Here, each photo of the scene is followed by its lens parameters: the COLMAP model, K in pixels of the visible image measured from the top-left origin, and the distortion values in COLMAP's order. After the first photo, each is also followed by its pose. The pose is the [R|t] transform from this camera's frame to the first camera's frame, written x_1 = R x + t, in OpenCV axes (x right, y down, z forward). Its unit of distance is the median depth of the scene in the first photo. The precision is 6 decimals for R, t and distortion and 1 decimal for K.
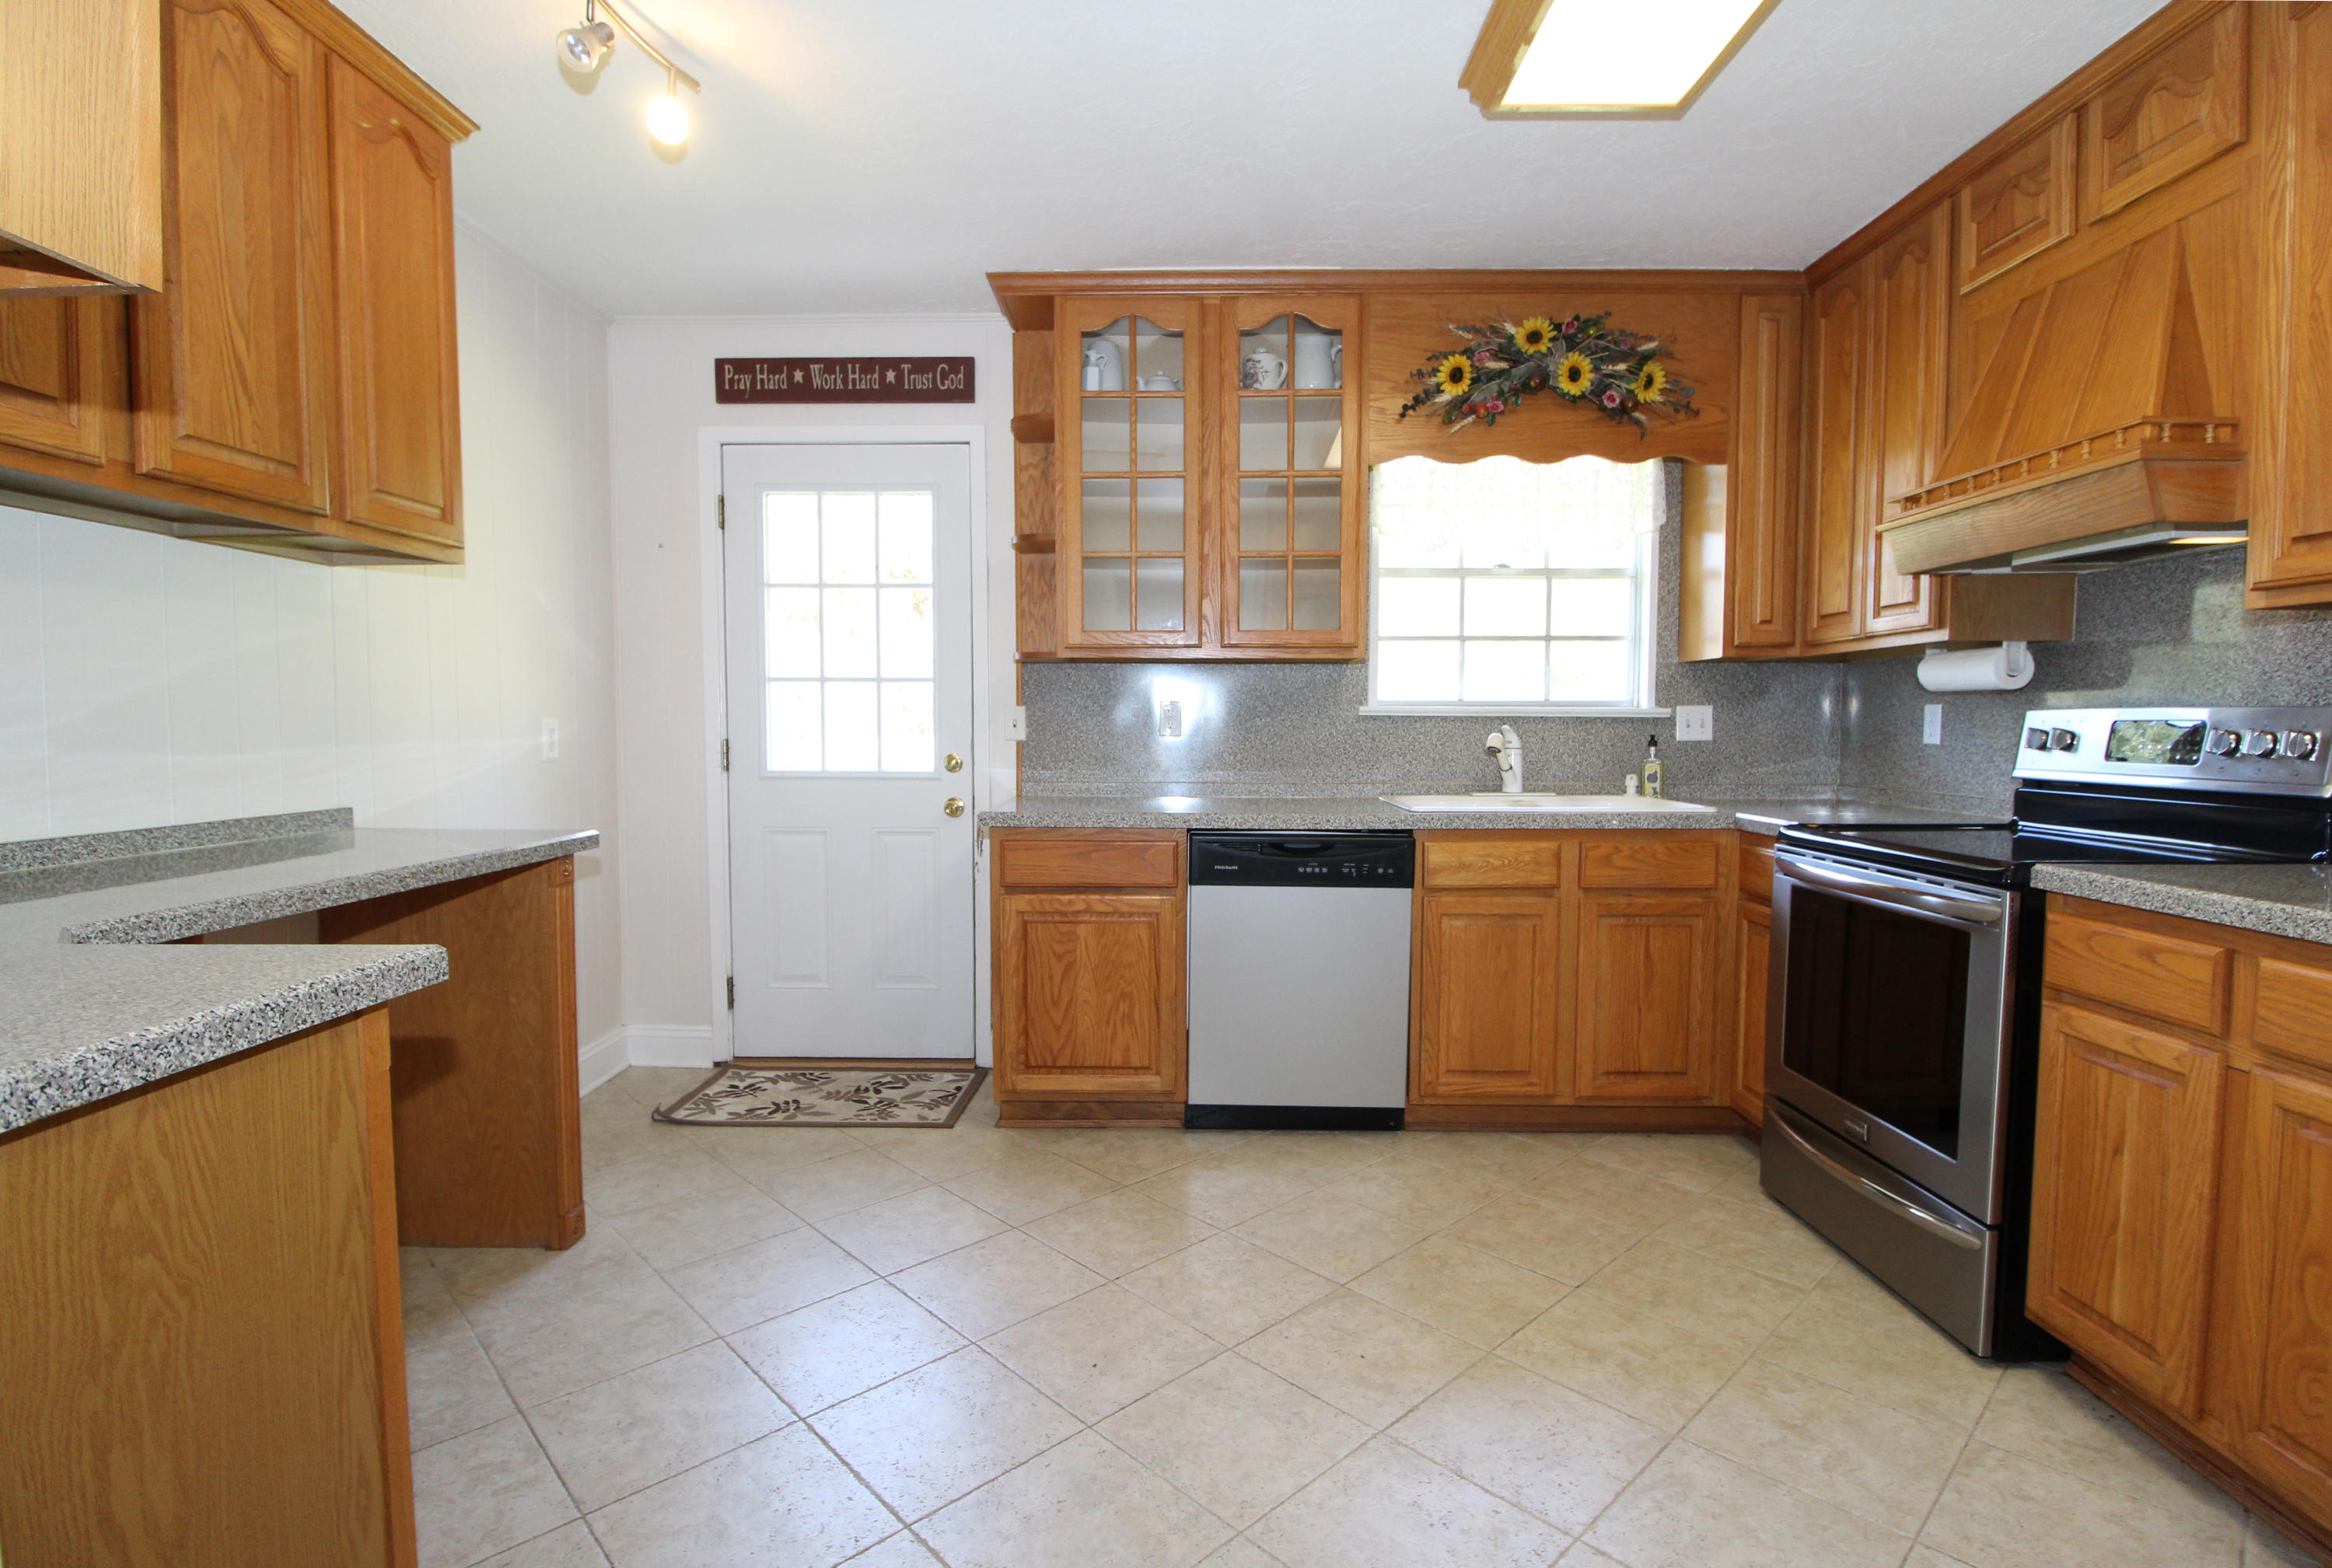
lens RADIAL K [[1114.5, 0, 1168.0], [0, 1114.5, 788.7], [0, 0, 1]] dist [-0.005820, -0.010680]
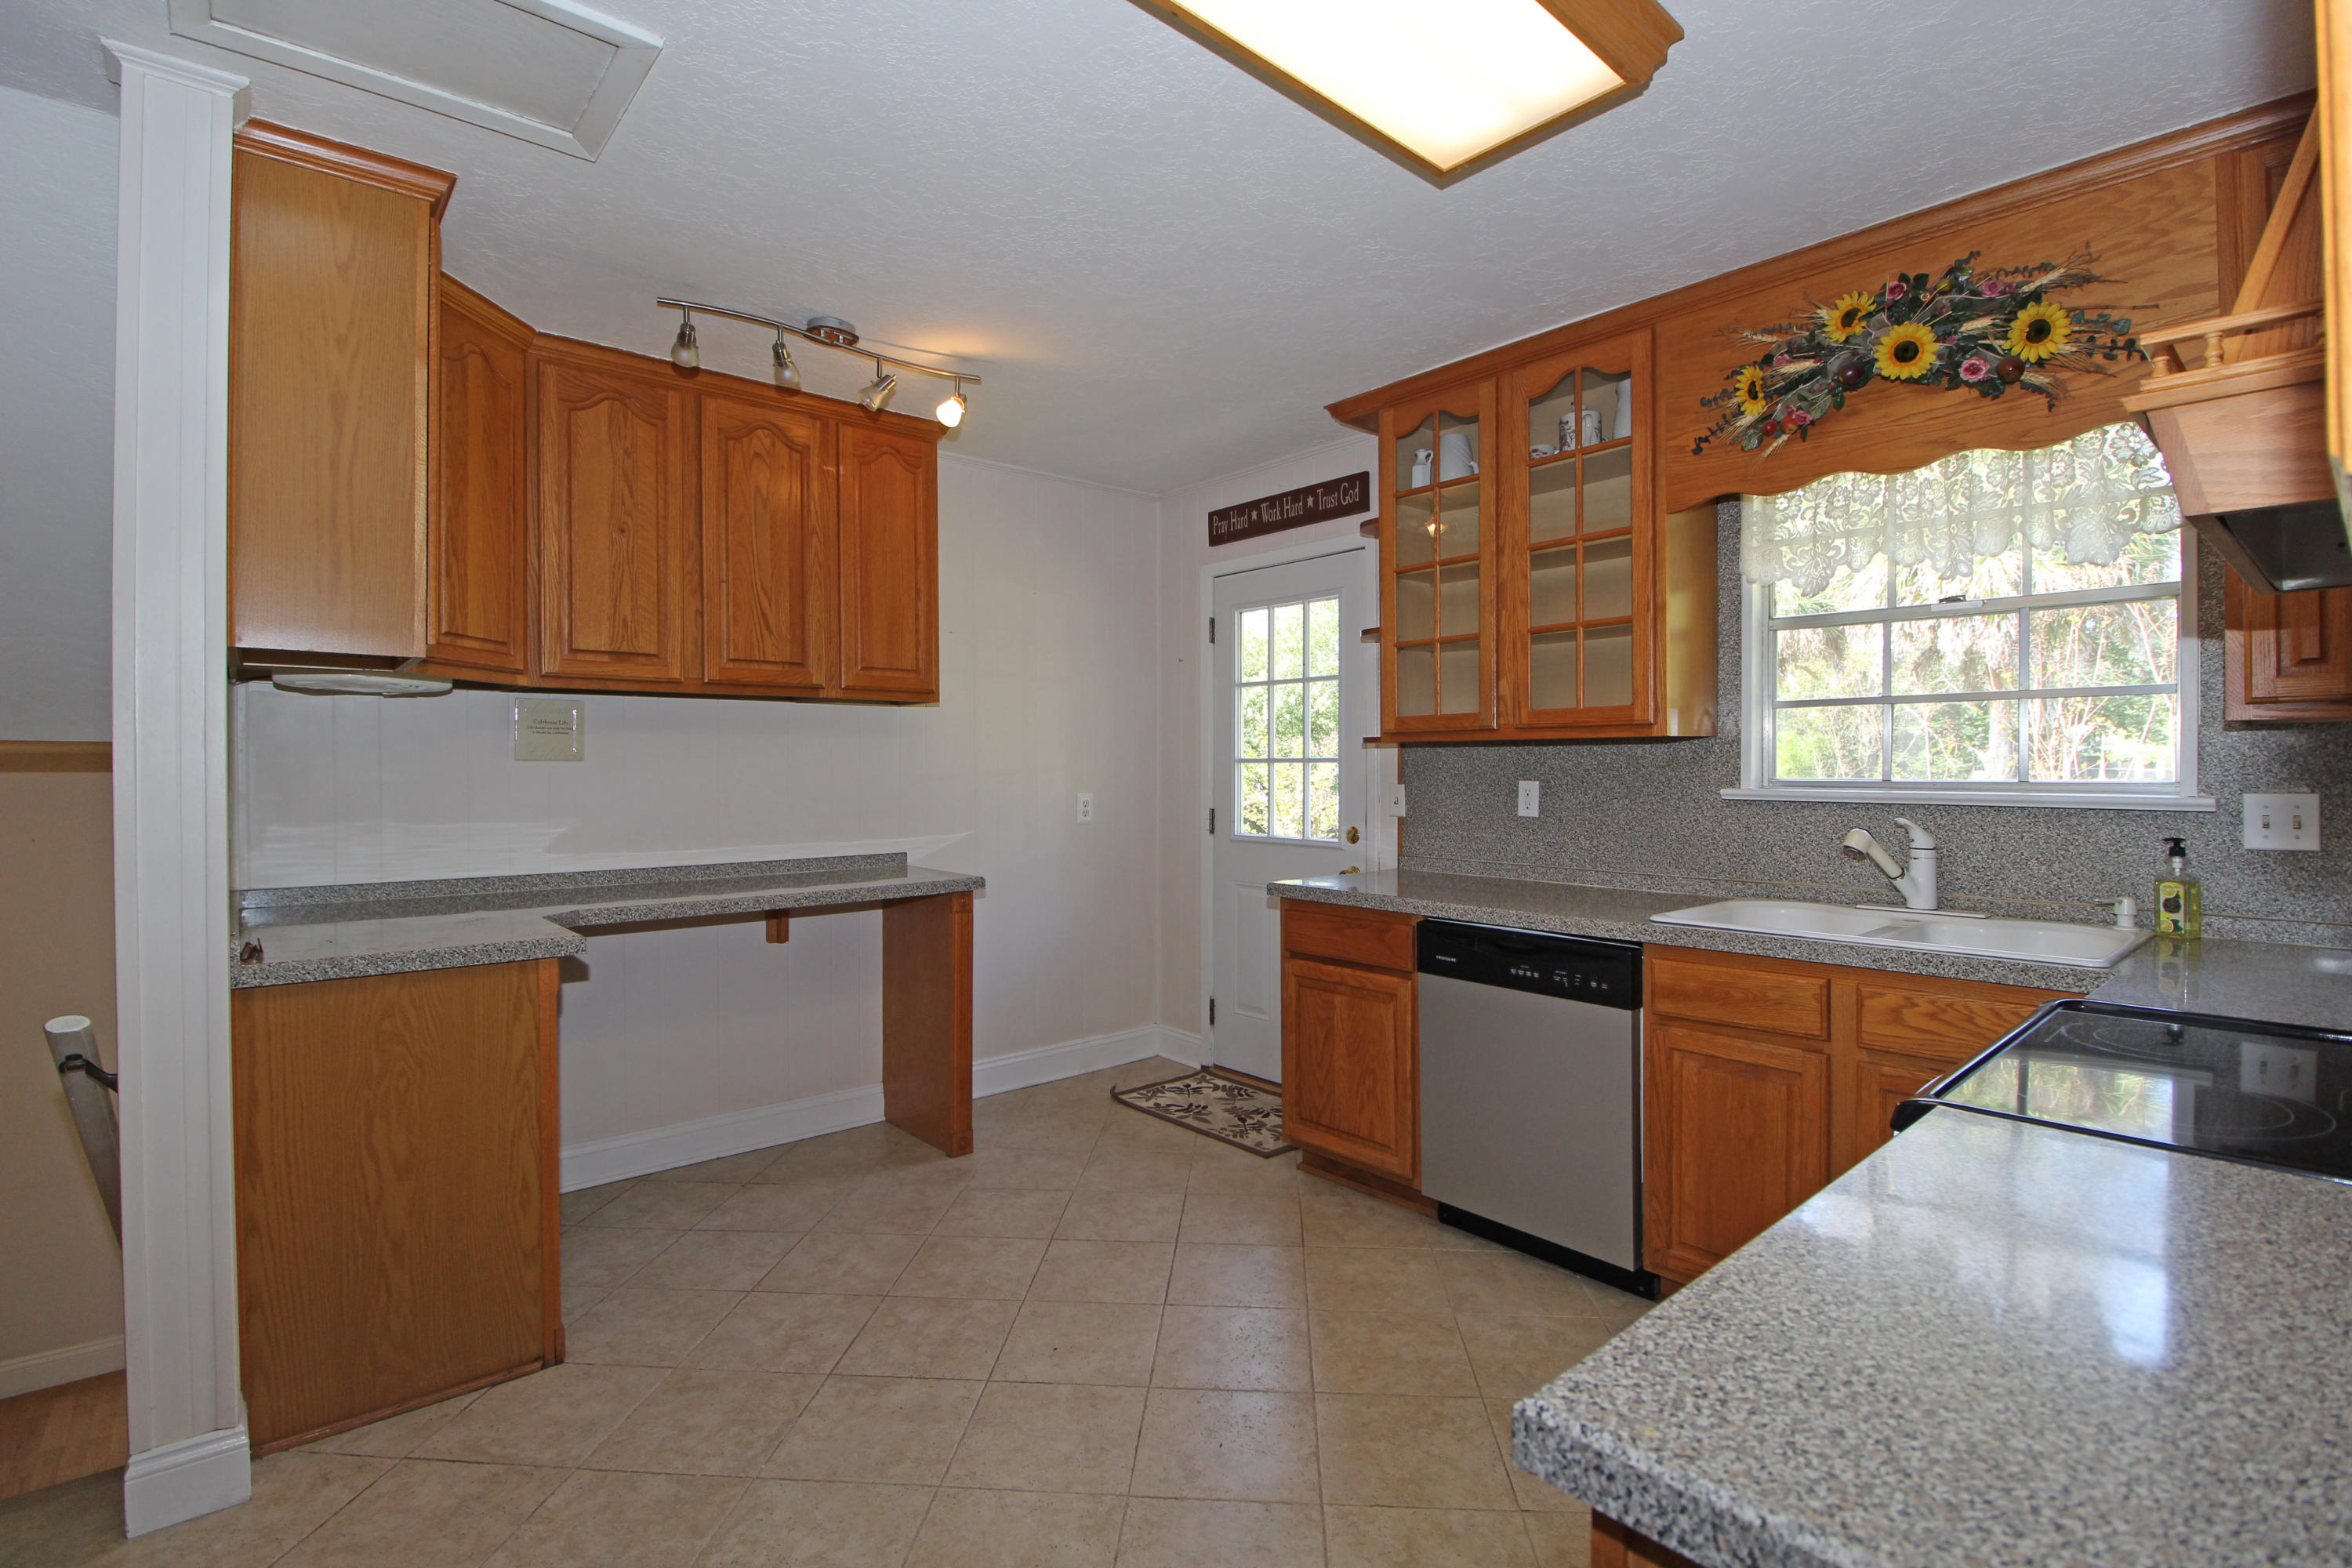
lens RADIAL K [[1084.7, 0, 1192.3], [0, 1084.7, 776.8], [0, 0, 1]] dist [-0.007724, -0.007428]
pose [[0.676075, 0.003000, -0.736826, 0.592945], [-0.038194, 0.998790, -0.030978, -0.049955], [0.735842, 0.049086, 0.675372, 0.182803]]
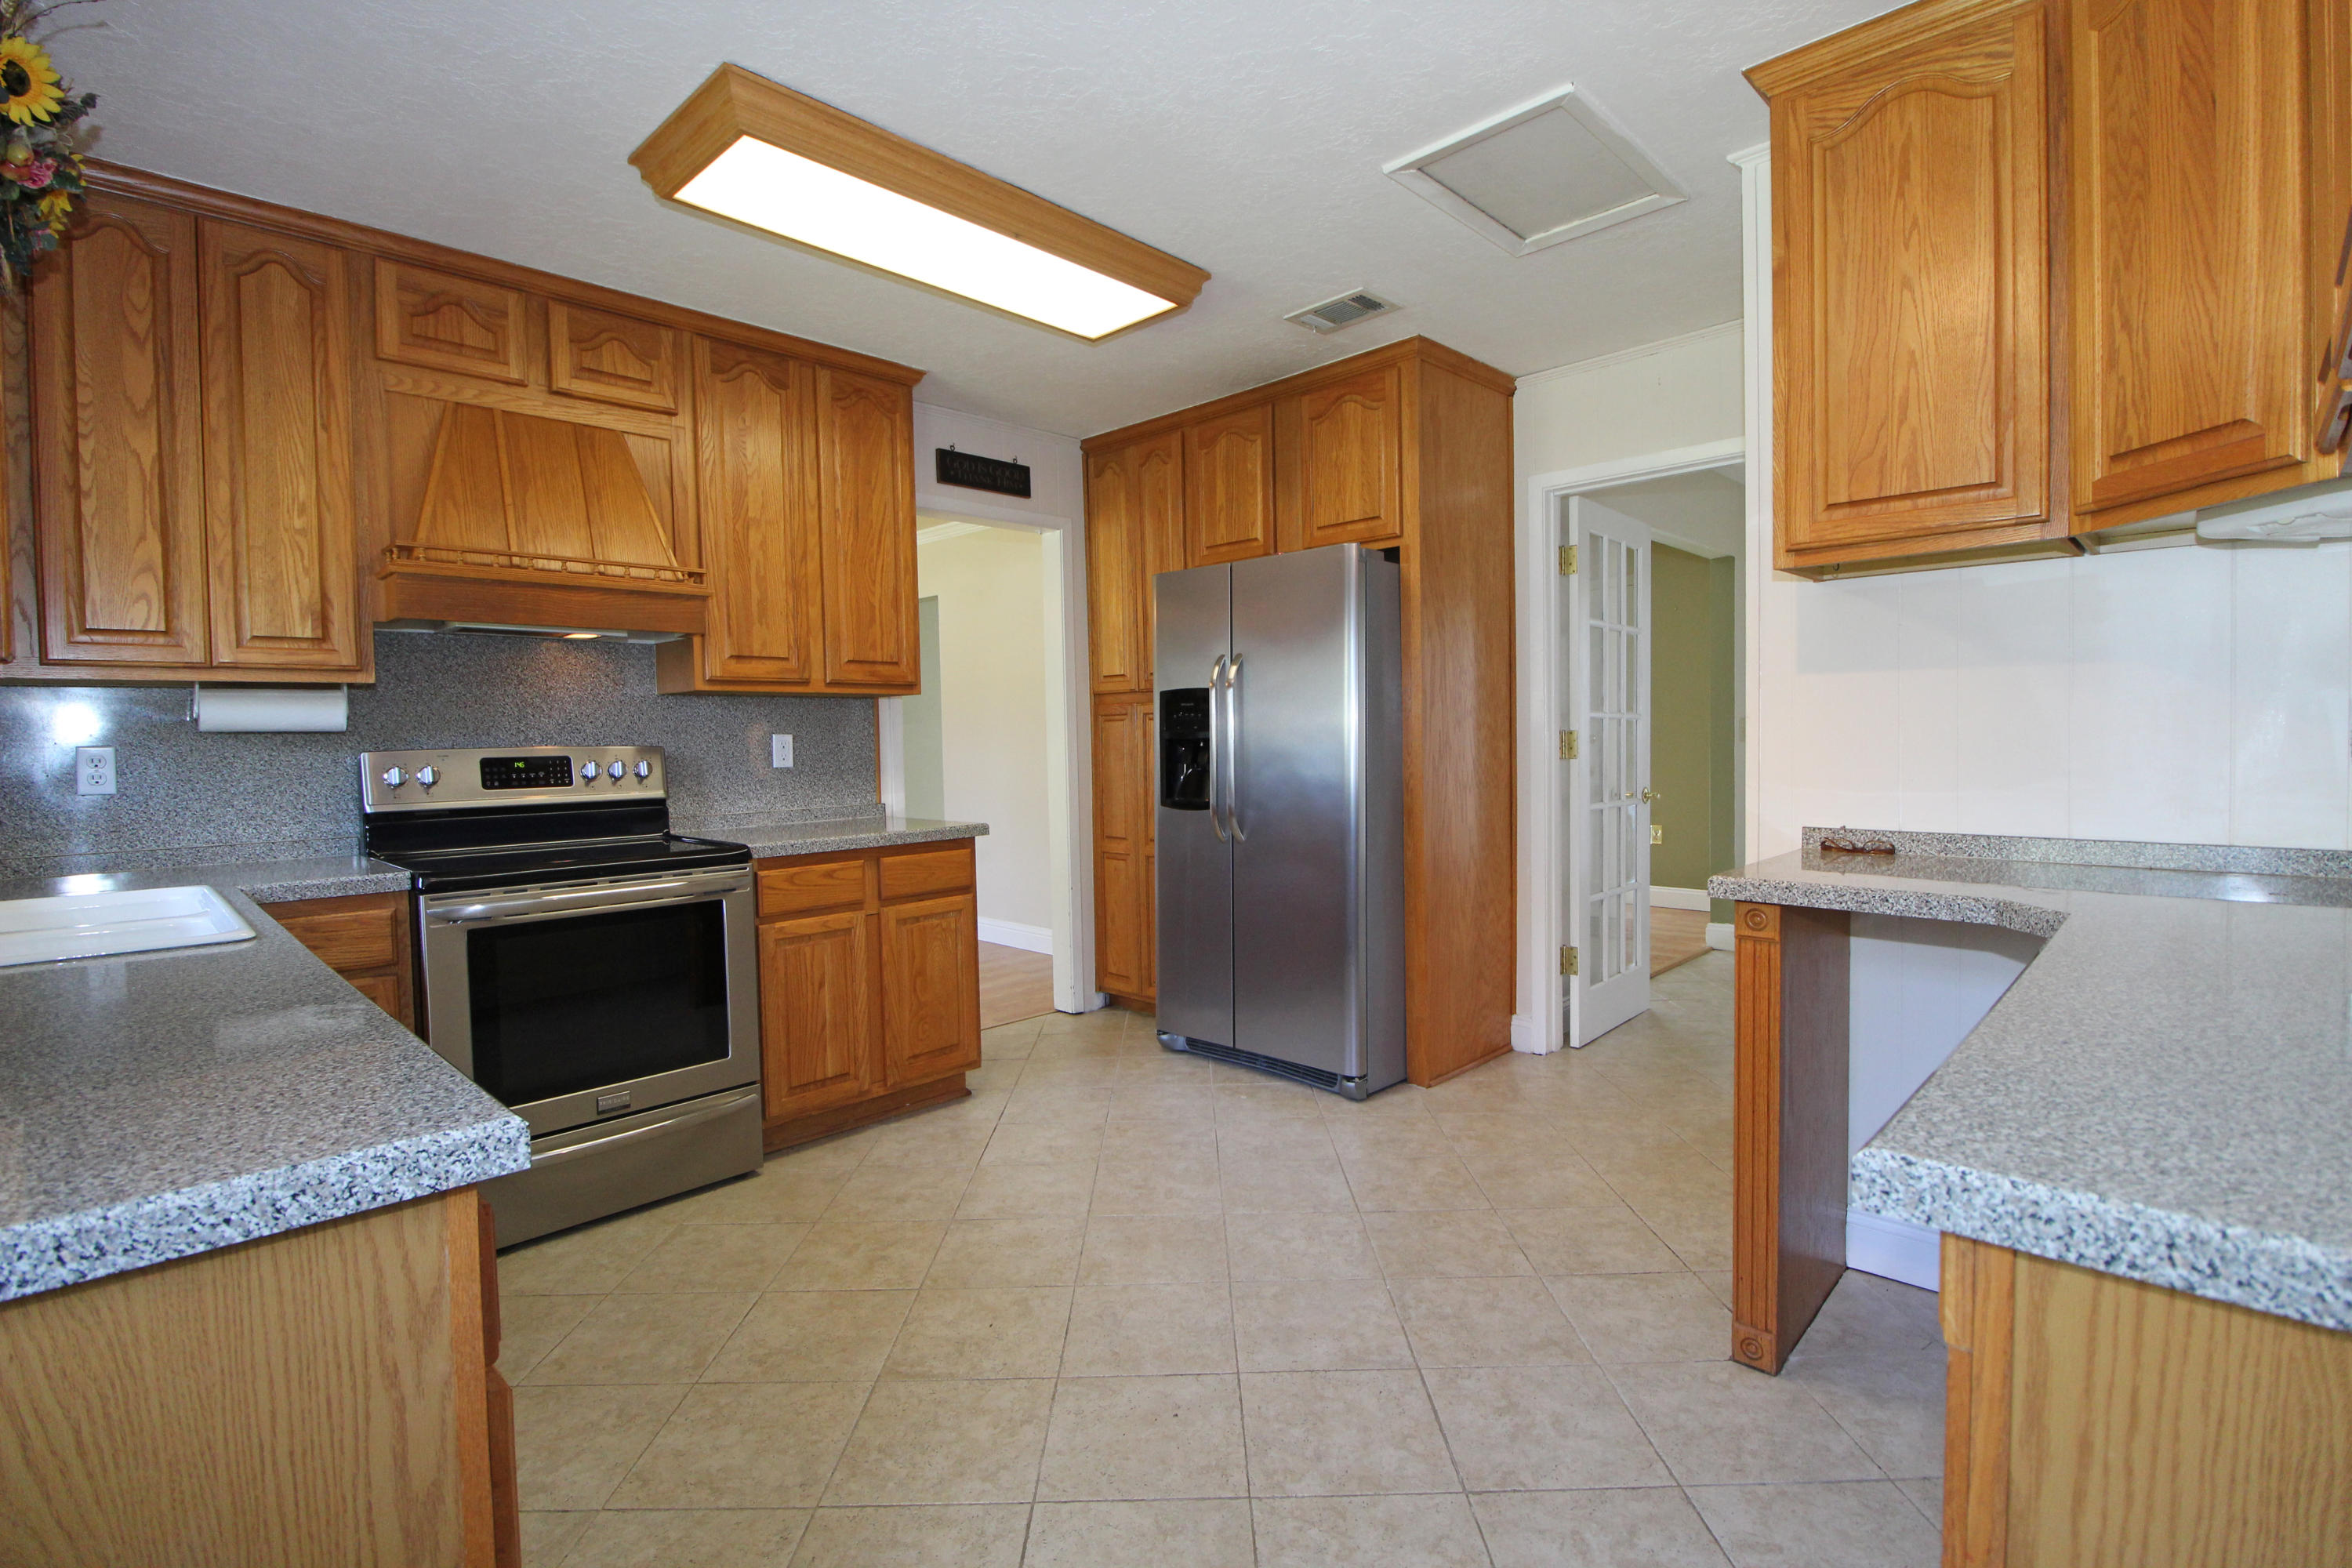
lens RADIAL K [[1084.7, 0, 1191.8], [0, 1084.7, 768.4], [0, 0, 1]] dist [-0.007724, -0.007428]
pose [[-0.732729, -0.009927, 0.680448, -0.469025], [0.055734, 0.995659, 0.074543, -0.076400], [-0.678234, 0.092544, -0.728995, 1.065991]]
